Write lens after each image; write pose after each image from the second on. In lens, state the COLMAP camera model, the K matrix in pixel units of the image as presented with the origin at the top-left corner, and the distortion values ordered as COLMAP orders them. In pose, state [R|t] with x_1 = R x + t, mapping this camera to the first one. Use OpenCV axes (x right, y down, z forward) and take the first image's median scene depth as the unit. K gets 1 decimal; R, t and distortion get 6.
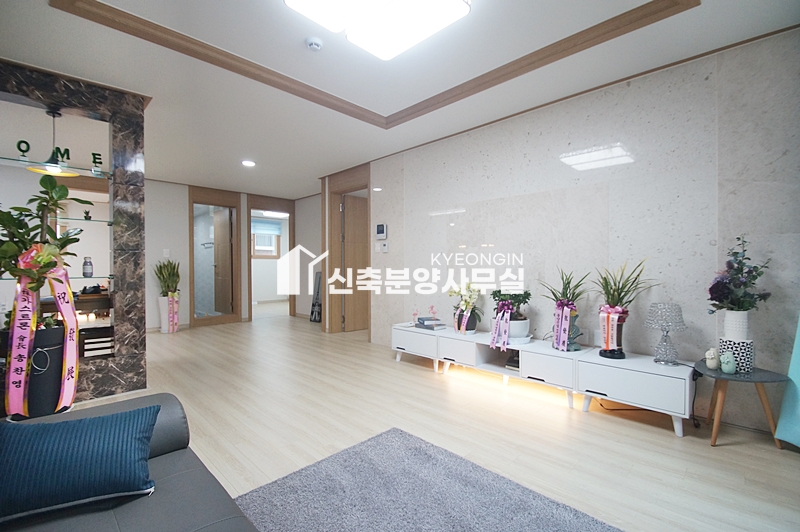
lens RADIAL K [[351.8, 0, 400.0], [0, 351.8, 266.0], [0, 0, 1]] dist [-0.011294, -0.000251]
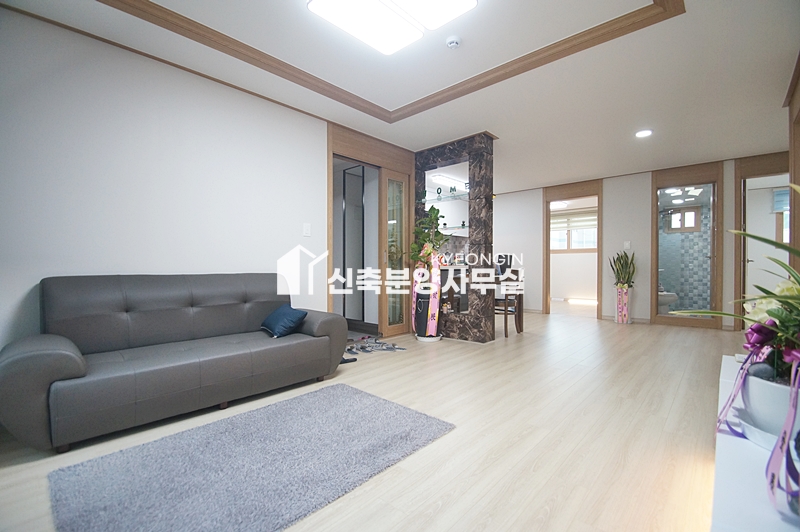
lens RADIAL K [[353.3, 0, 400.0], [0, 353.3, 266.0], [0, 0, 1]] dist [-0.013813, -0.000436]
pose [[0.031529, 0.002038, -0.999501, 0.693030], [0.002323, 0.999995, 0.002112, 0.042954], [0.999500, -0.002388, 0.031524, 0.662211]]
